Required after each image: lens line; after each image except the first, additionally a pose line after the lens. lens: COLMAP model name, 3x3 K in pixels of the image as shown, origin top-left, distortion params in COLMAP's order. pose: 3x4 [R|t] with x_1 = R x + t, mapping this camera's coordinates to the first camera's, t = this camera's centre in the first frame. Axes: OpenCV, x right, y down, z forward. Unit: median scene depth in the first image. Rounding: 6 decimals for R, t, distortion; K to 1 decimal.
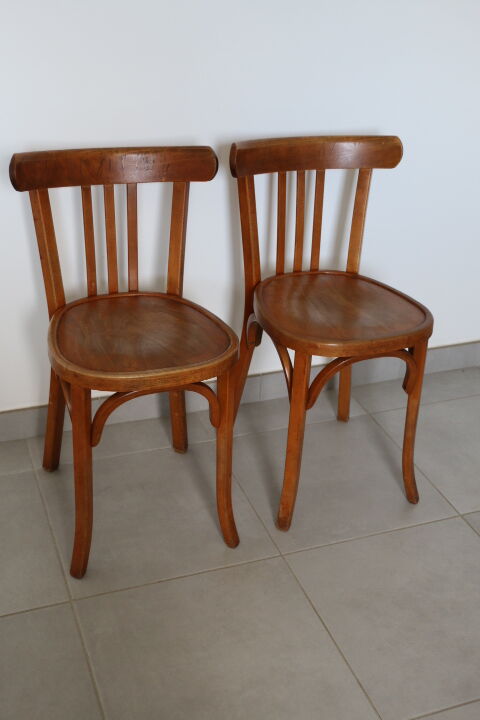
lens RADIAL K [[879.5, 0, 234.3], [0, 879.5, 360.3], [0, 0, 1]] dist [0.079863, 0.000000]
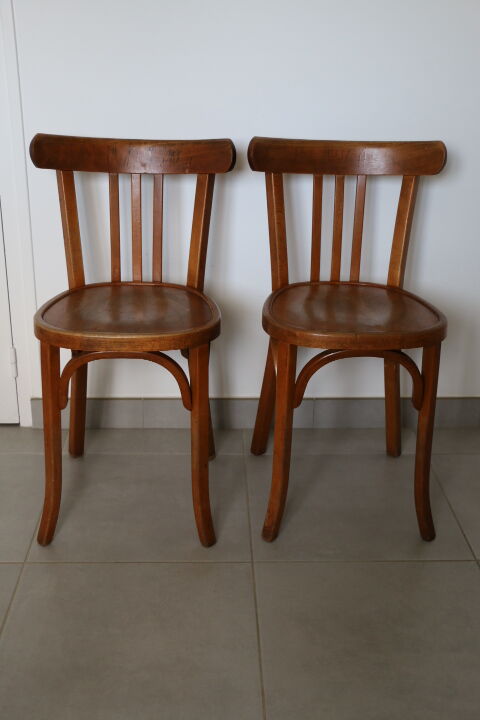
lens RADIAL K [[879.5, 0, 238.2], [0, 879.5, 352.9], [0, 0, 1]] dist [0.079863, 0.000000]
pose [[0.945816, 0.084349, -0.313557, 0.310930], [-0.127611, 0.984528, -0.120082, 0.116830], [0.298577, 0.153588, 0.941946, 0.083631]]
